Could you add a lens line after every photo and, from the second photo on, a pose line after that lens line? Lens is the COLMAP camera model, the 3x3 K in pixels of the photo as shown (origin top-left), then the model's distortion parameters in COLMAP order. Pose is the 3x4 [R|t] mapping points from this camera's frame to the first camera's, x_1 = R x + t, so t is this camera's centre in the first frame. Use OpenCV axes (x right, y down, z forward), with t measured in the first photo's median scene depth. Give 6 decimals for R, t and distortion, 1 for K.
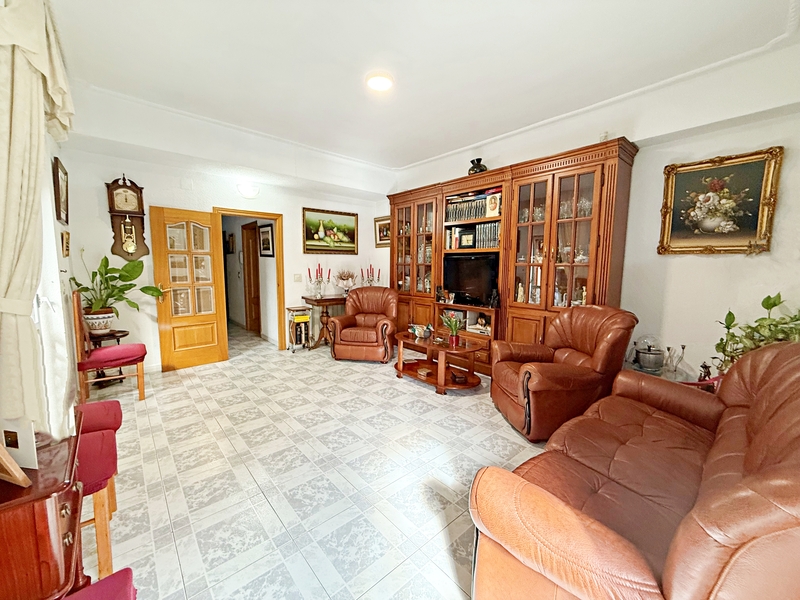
lens RADIAL K [[320.6, 0, 398.8], [0, 320.6, 300.8], [0, 0, 1]] dist [-0.001150, 0.000398]
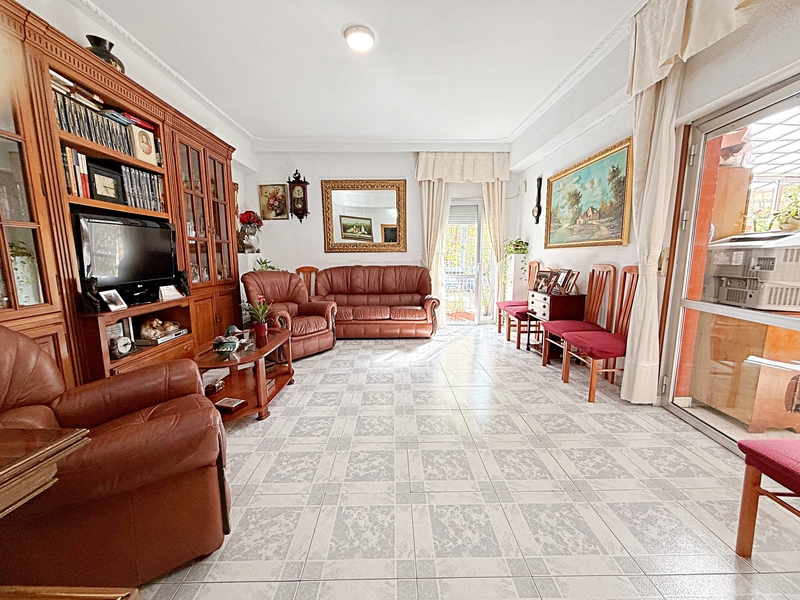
lens RADIAL K [[320.6, 0, 399.0], [0, 320.6, 299.5], [0, 0, 1]] dist [-0.001150, 0.000398]
pose [[-0.761306, -0.098379, 0.640886, -0.554622], [0.066634, 0.971318, 0.228256, -0.103178], [-0.644959, 0.216477, -0.732915, 1.200332]]
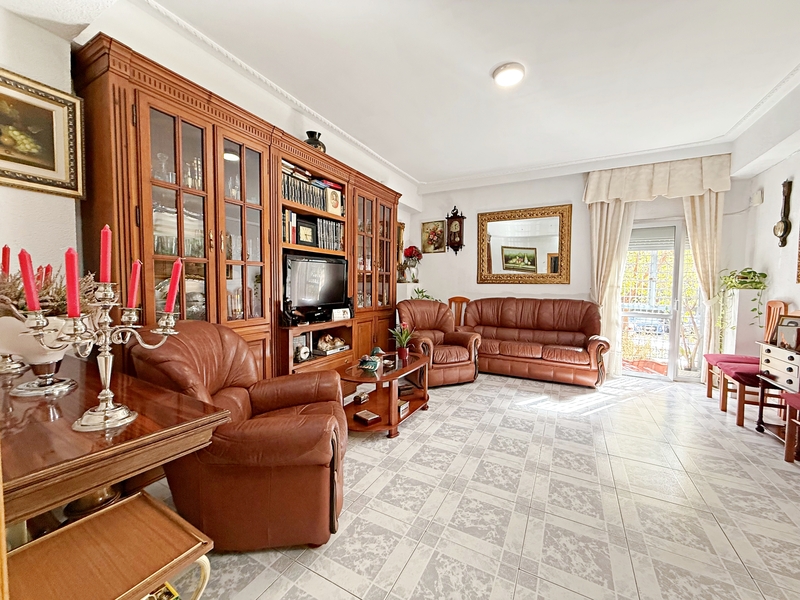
lens RADIAL K [[320.6, 0, 396.9], [0, 320.6, 299.4], [0, 0, 1]] dist [-0.001150, 0.000398]
pose [[-0.344847, -0.060503, 0.936707, -0.587903], [0.088120, 0.991427, 0.096479, -0.102455], [-0.934513, 0.115813, -0.336559, 1.149772]]
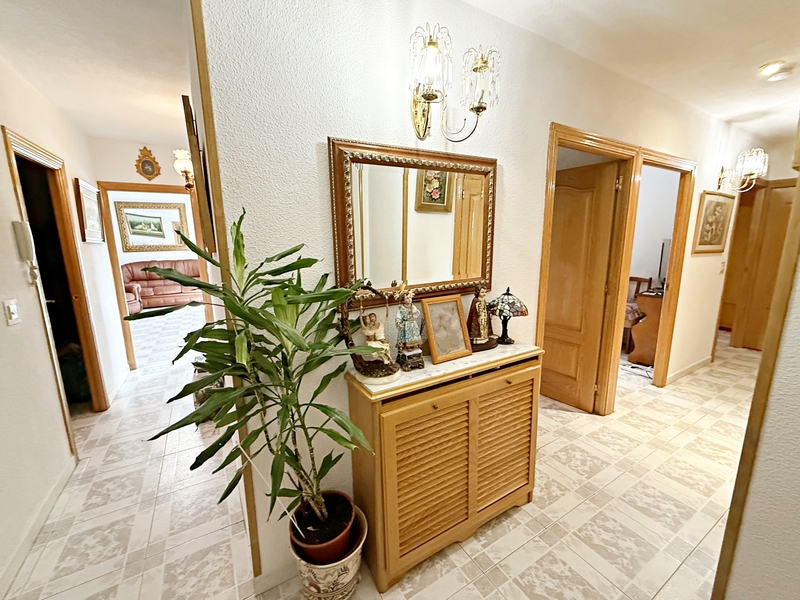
lens RADIAL K [[320.6, 0, 395.4], [0, 320.6, 297.4], [0, 0, 1]] dist [-0.001150, 0.000398]
pose [[-0.984305, -0.032280, 0.173498, -1.355385], [0.019679, 0.956919, 0.289687, -0.269078], [-0.175375, 0.288555, -0.941265, 1.945376]]
